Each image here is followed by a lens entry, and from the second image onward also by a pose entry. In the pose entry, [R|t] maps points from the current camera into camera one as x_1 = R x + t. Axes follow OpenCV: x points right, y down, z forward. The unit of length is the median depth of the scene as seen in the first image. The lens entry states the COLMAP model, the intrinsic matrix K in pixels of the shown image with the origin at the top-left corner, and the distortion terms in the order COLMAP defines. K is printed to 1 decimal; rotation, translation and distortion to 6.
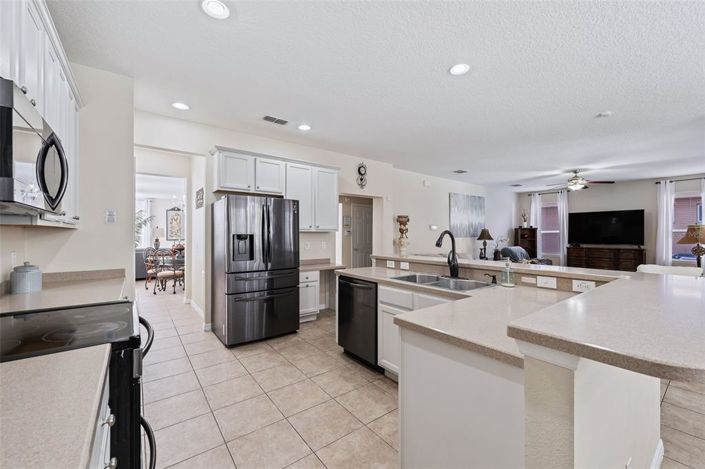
lens RADIAL K [[288.9, 0, 356.5], [0, 288.9, 235.3], [0, 0, 1]] dist [-0.000727, 0.000473]
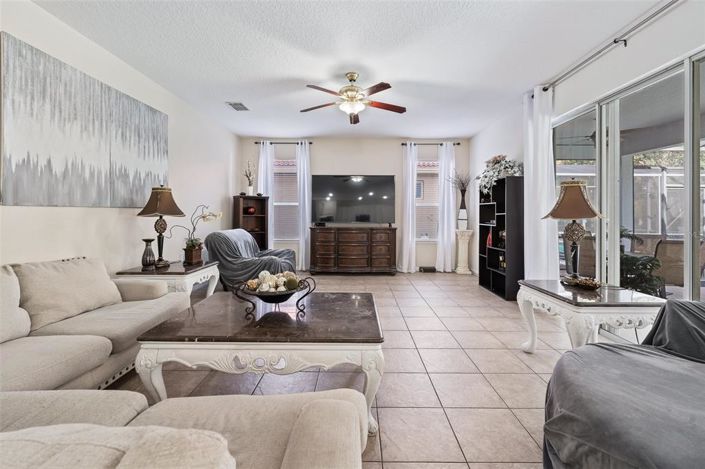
lens RADIAL K [[288.9, 0, 356.8], [0, 288.9, 215.2], [0, 0, 1]] dist [-0.000727, 0.000473]
pose [[0.612551, 0.003215, 0.790425, 0.337816], [-0.003078, 0.999994, -0.001682, 0.017329], [-0.790425, -0.001402, 0.612557, 0.627256]]
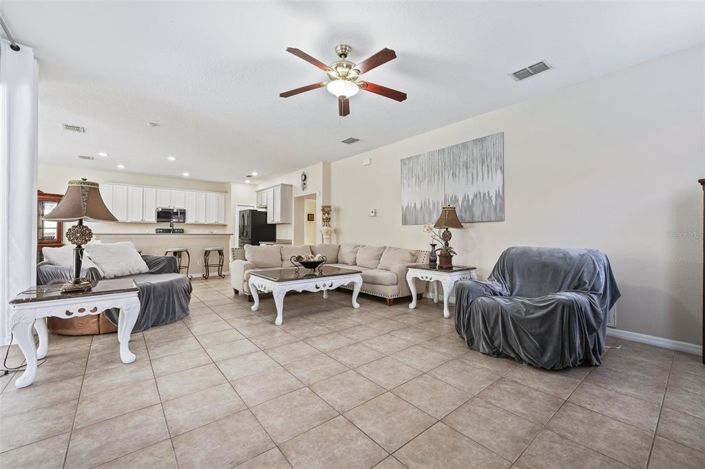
lens RADIAL K [[288.9, 0, 352.5], [0, 288.9, 232.5], [0, 0, 1]] dist [-0.000727, 0.000473]
pose [[0.030004, -0.004506, -0.999540, 1.087006], [-0.008290, 0.999954, -0.004757, 0.031659], [0.999515, 0.008429, 0.029965, 0.925760]]
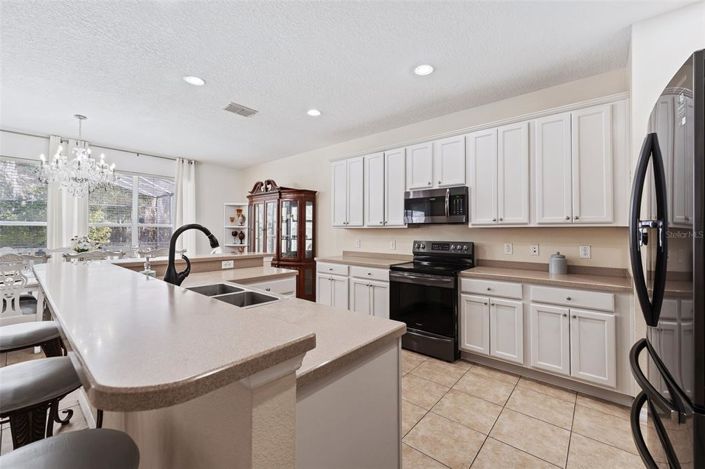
lens RADIAL K [[288.9, 0, 357.4], [0, 288.9, 226.0], [0, 0, 1]] dist [-0.000727, 0.000473]
pose [[-0.975830, -0.010405, -0.218285, 0.032950], [-0.006529, 0.999808, -0.018473, -0.000712], [0.218436, -0.016601, -0.975710, 0.606995]]
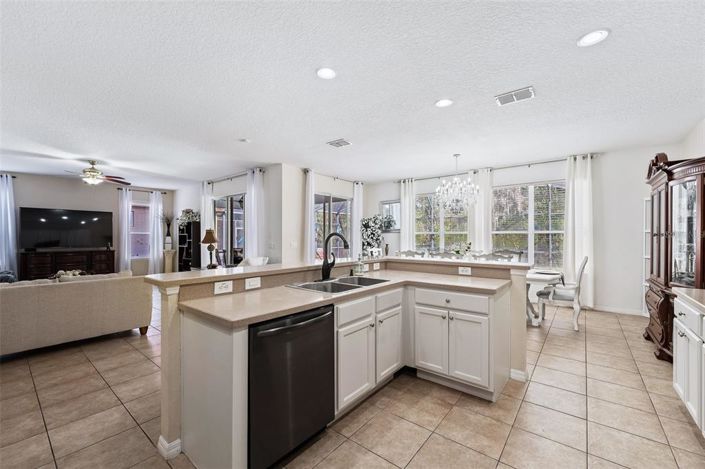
lens RADIAL K [[288.9, 0, 353.1], [0, 288.9, 238.1], [0, 0, 1]] dist [-0.000727, 0.000473]
pose [[-0.238346, -0.005151, 0.971167, -0.235453], [0.000186, 0.999986, 0.005349, -0.000863], [-0.971180, 0.001456, -0.238341, 0.414307]]
